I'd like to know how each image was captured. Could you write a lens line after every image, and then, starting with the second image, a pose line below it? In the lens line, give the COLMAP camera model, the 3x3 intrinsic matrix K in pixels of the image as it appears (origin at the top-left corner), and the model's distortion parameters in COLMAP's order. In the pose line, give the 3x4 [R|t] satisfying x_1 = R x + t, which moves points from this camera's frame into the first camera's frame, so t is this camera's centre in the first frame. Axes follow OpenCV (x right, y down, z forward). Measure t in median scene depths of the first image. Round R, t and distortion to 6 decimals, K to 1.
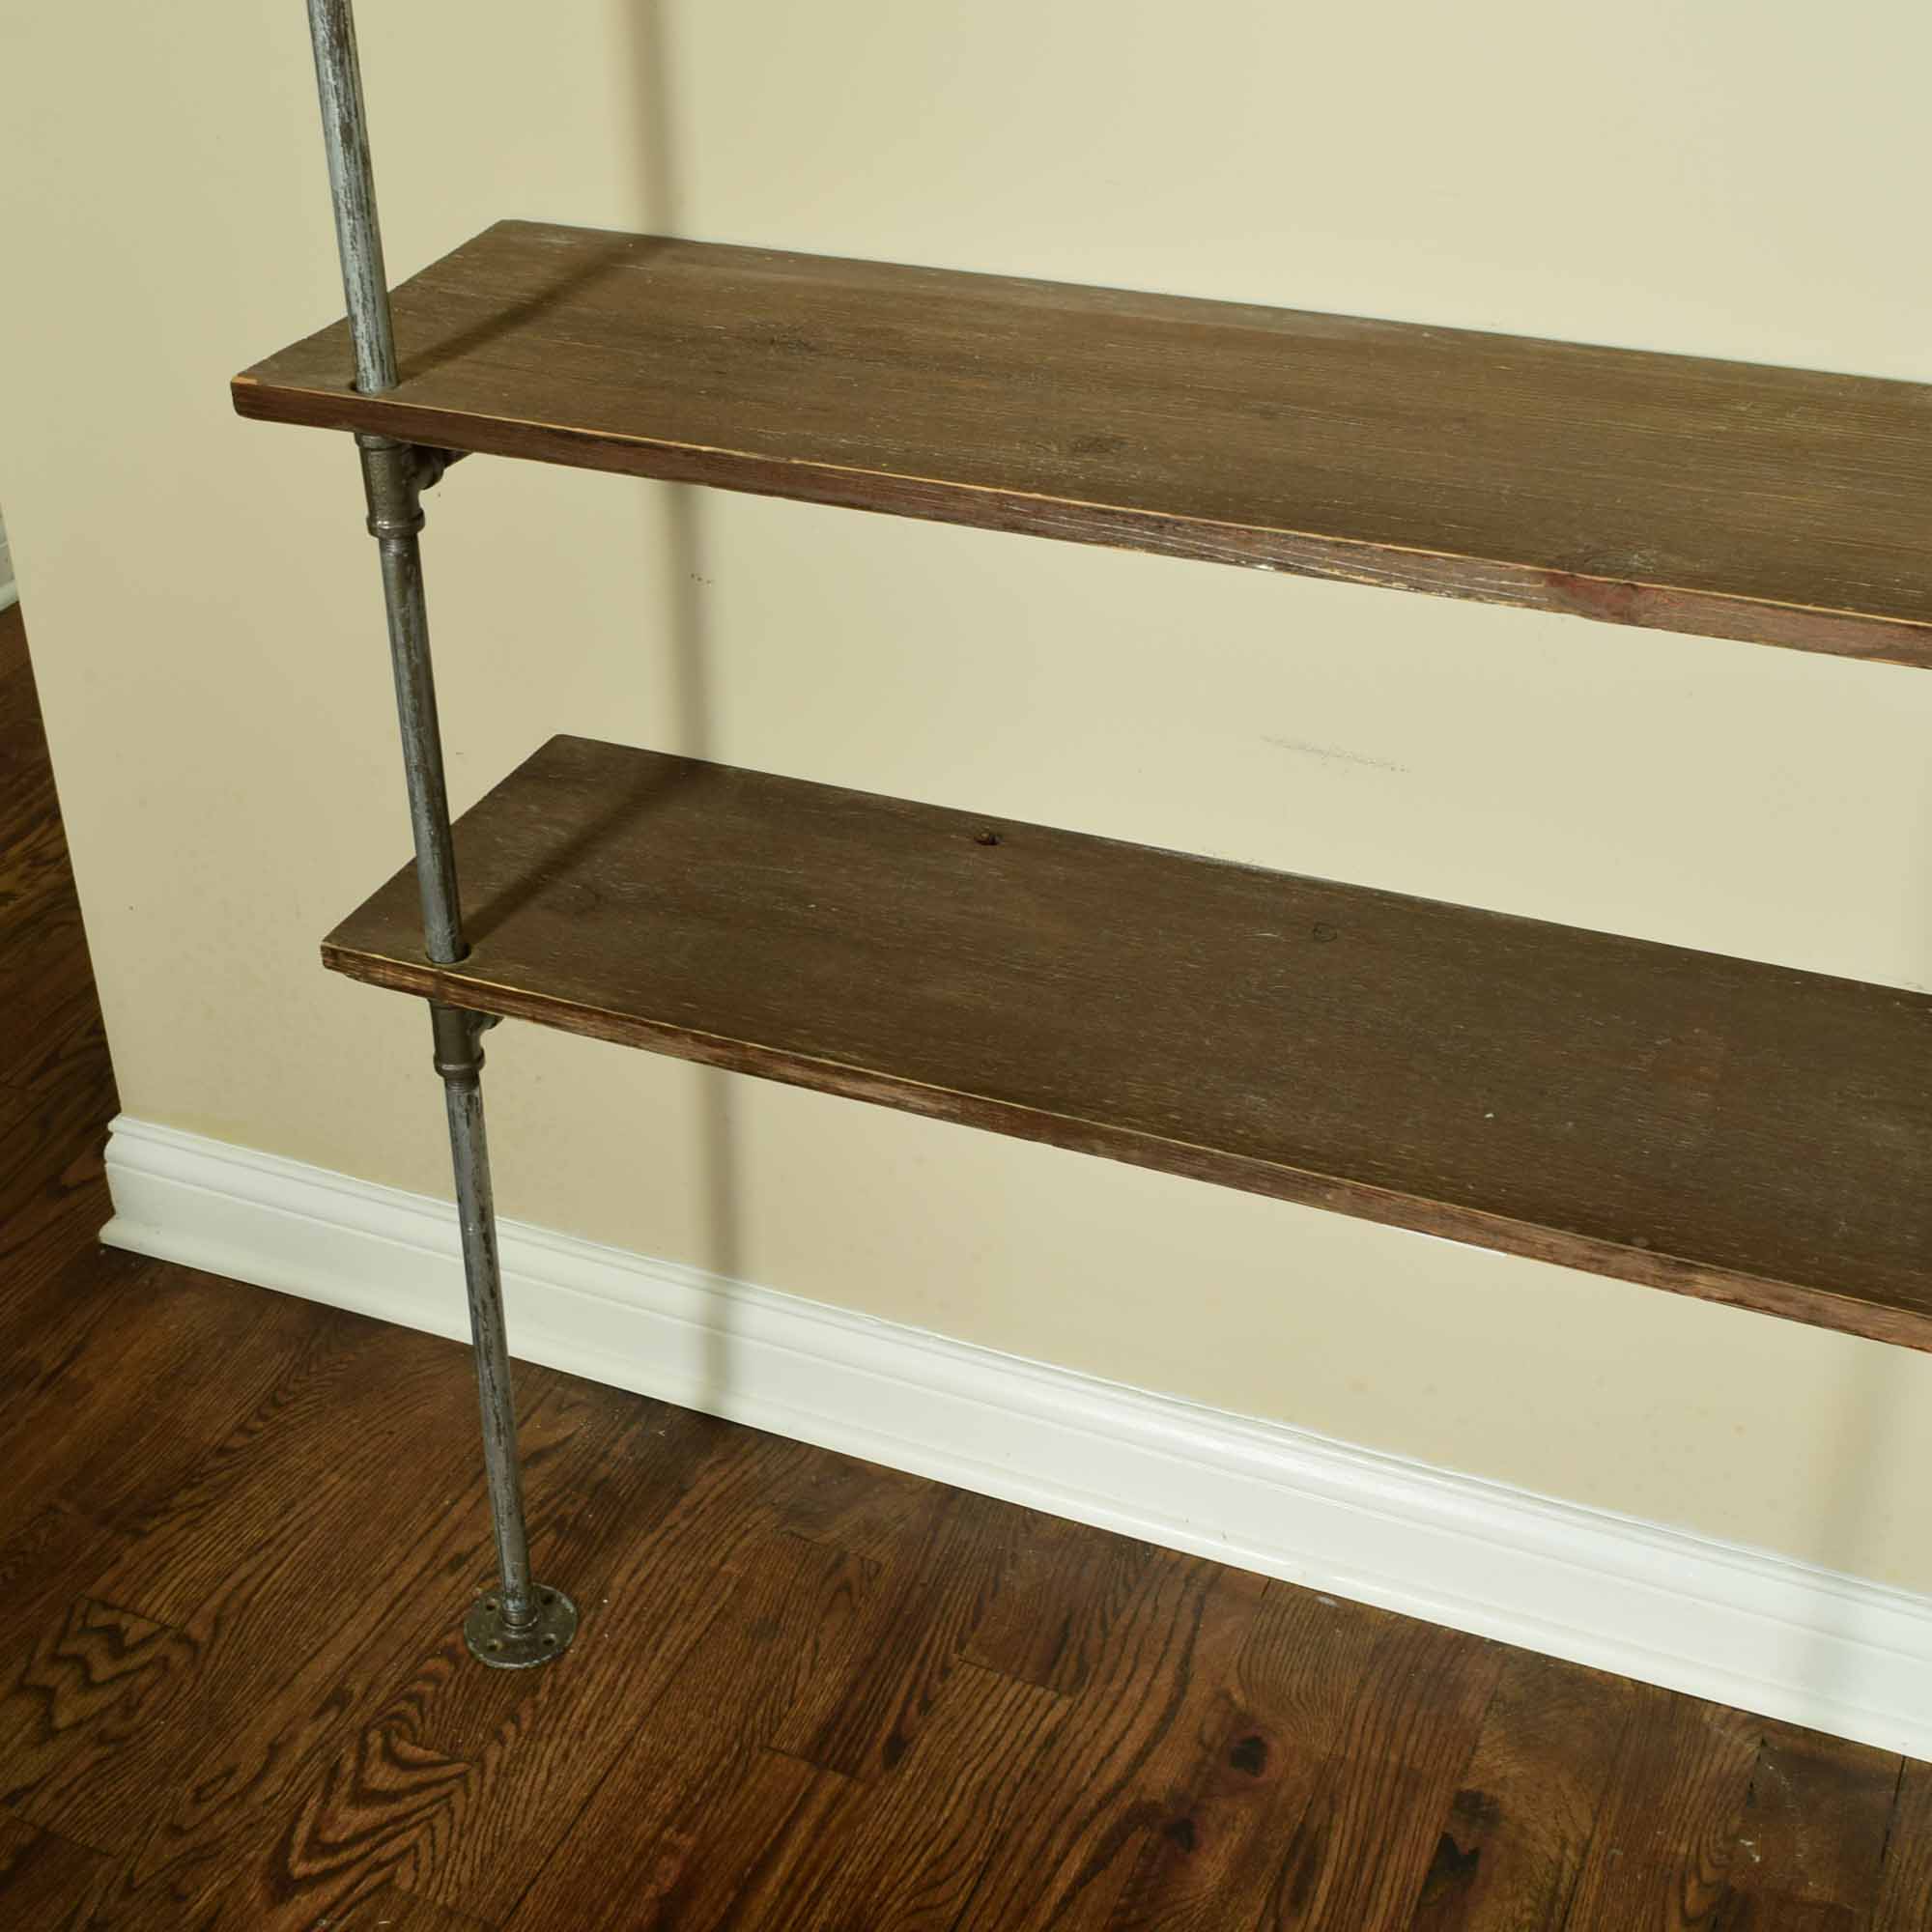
lens RADIAL K [[2887.8, 0, 776.4], [0, 2887.8, 964.4], [0, 0, 1]] dist [-0.024372, 0.000935]
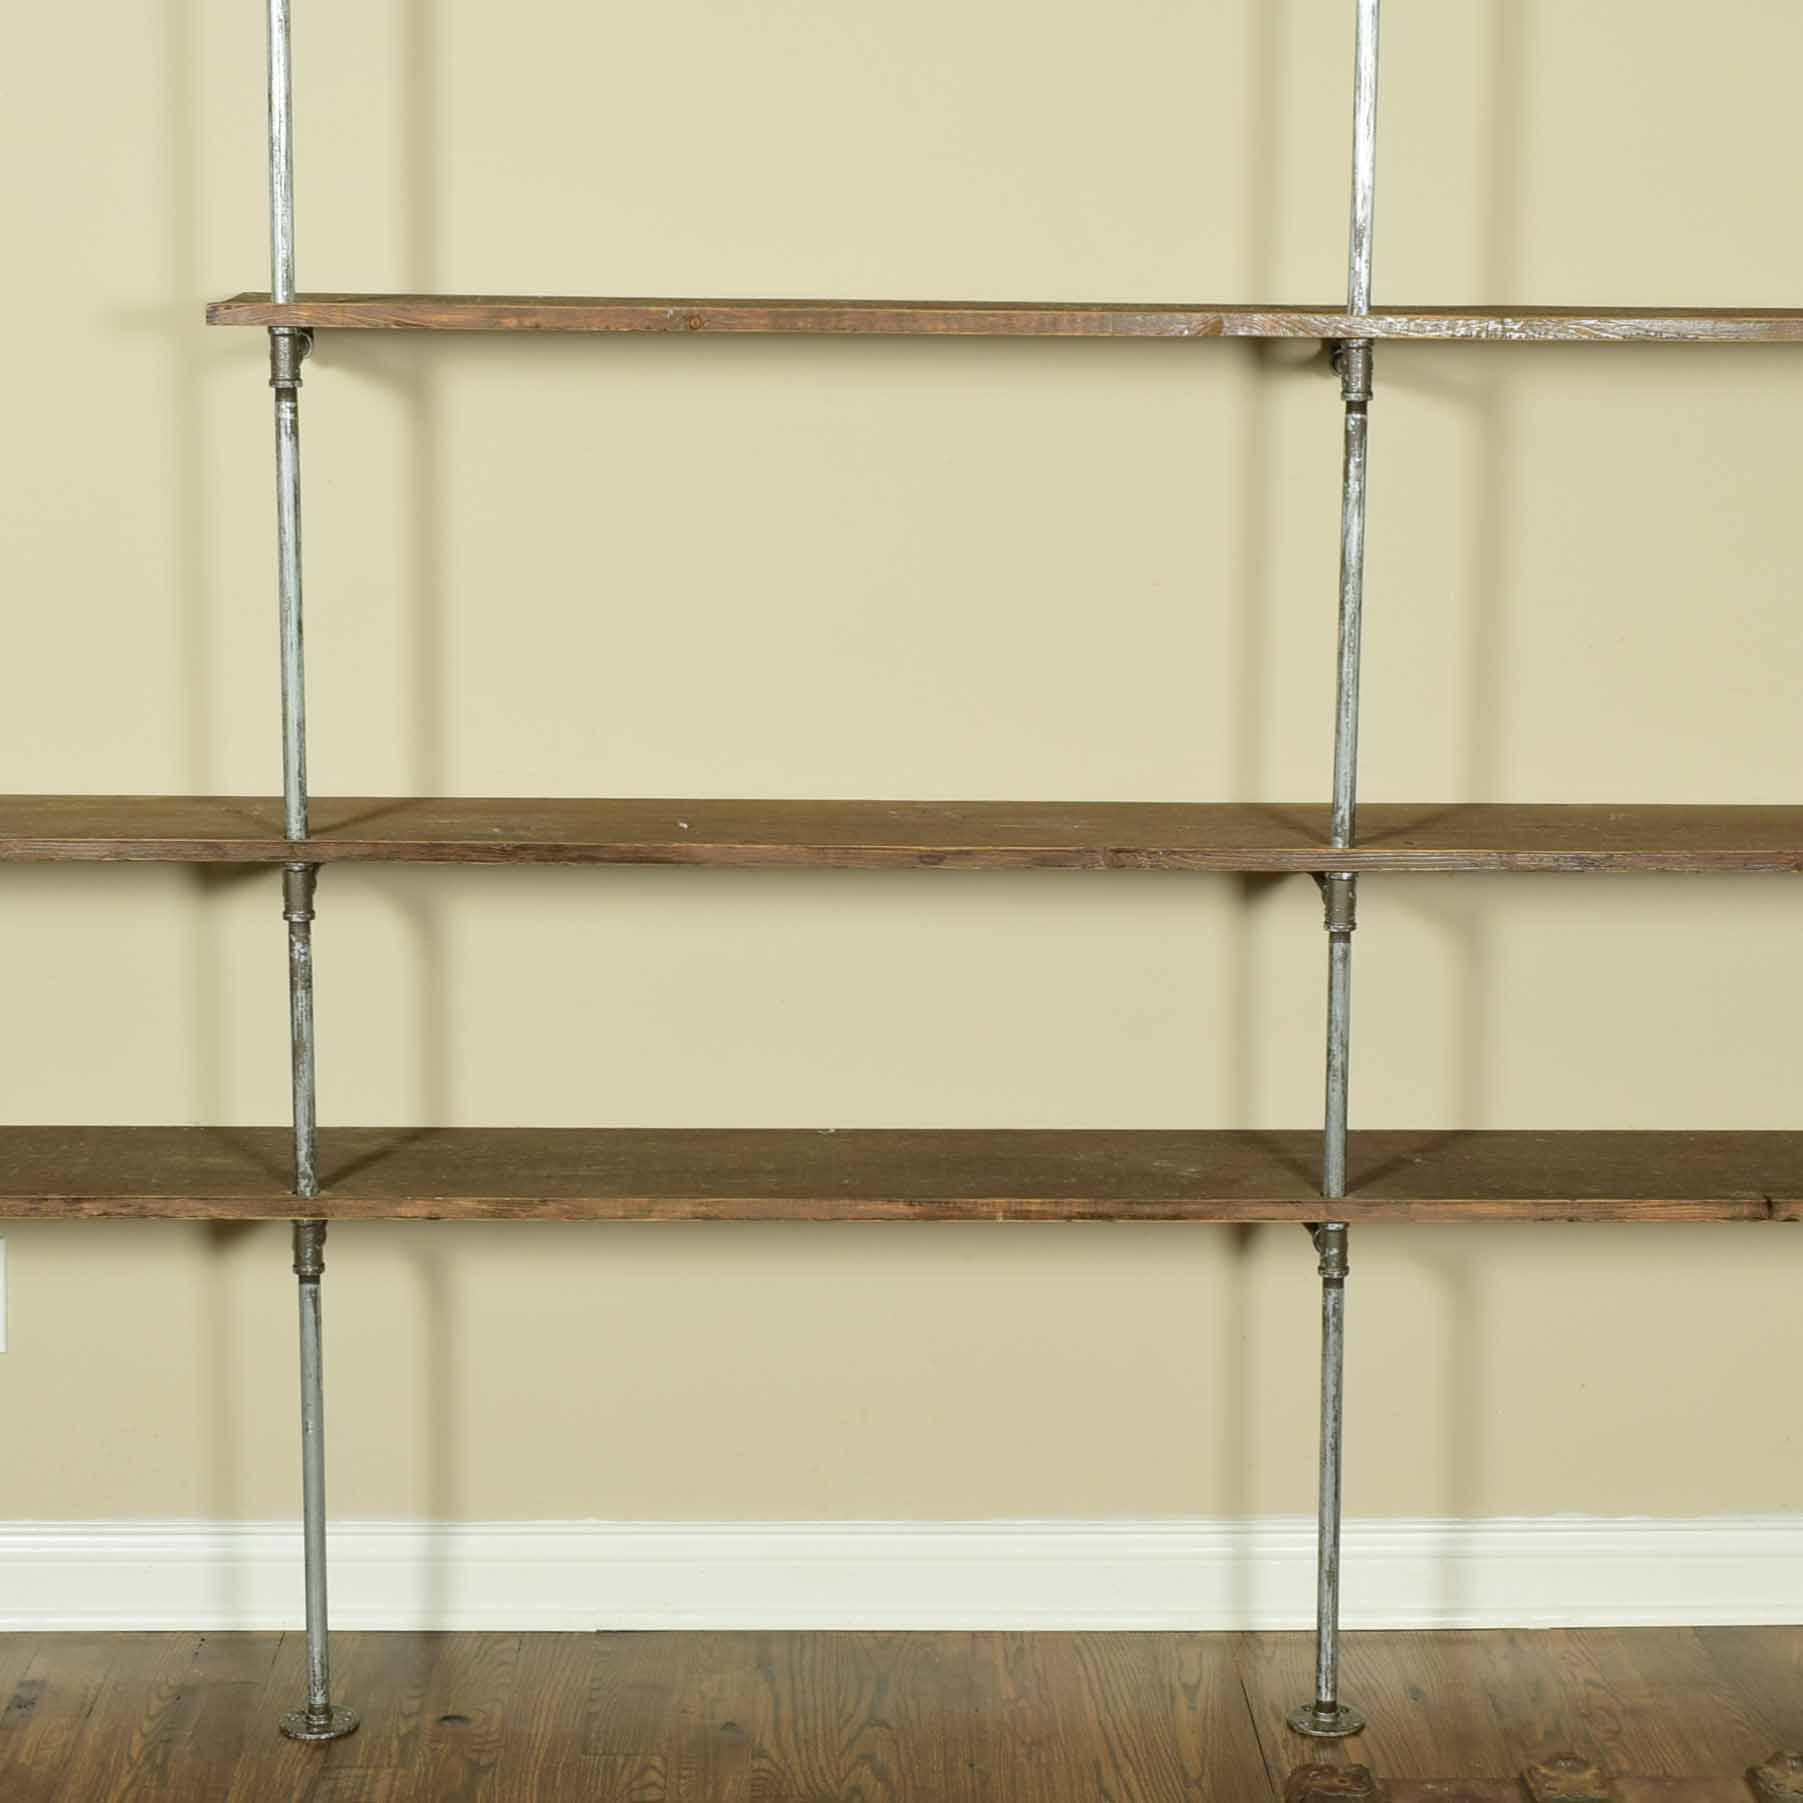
lens RADIAL K [[3828.4, 0, 901.5], [0, 3828.4, 901.5], [0, 0, 1]] dist [-0.021255, -0.031443]
pose [[0.886631, -0.034781, 0.461167, -0.298301], [0.204923, 0.923479, -0.324333, 0.678410], [-0.414598, 0.382068, 0.825913, -1.143177]]
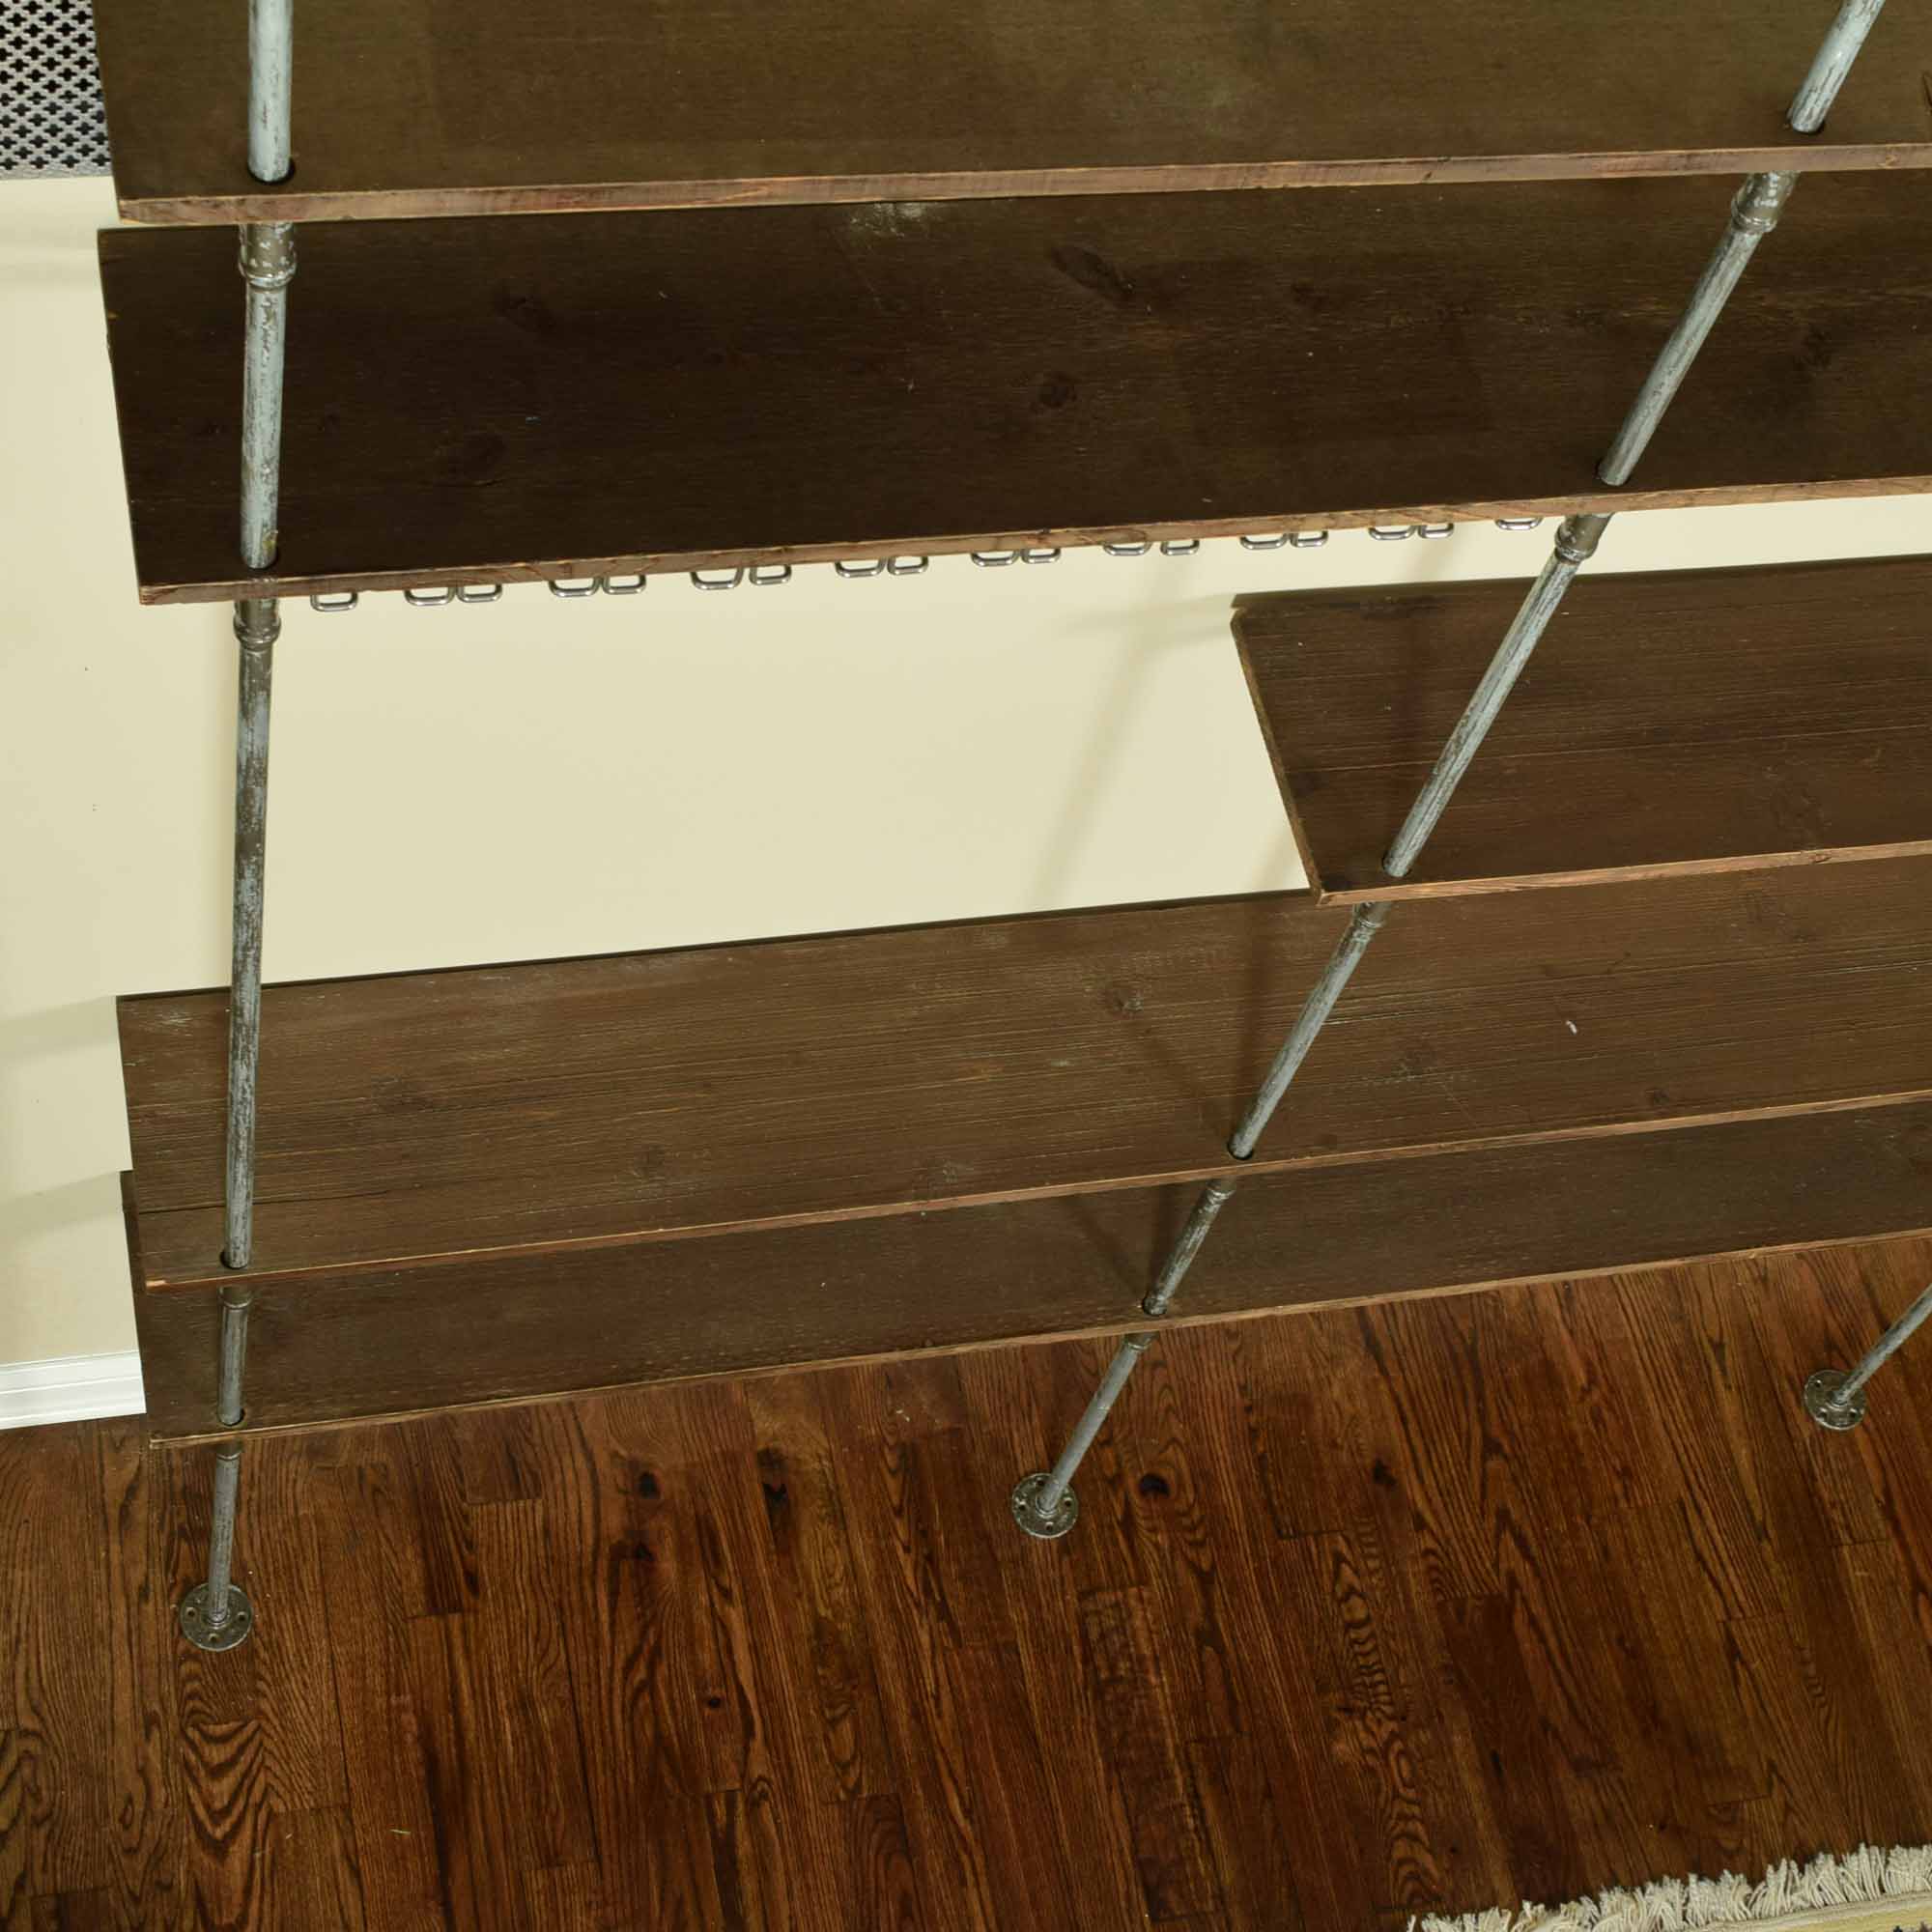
lens RADIAL K [[3590.9, 0, 926.9], [0, 3590.9, 967.3], [0, 0, 1]] dist [-0.027242, -0.031432]
pose [[0.774068, -0.427423, 0.467042, -0.596119], [0.141961, 0.836100, 0.529890, -1.135398], [-0.616981, -0.343870, 0.707876, -0.545146]]
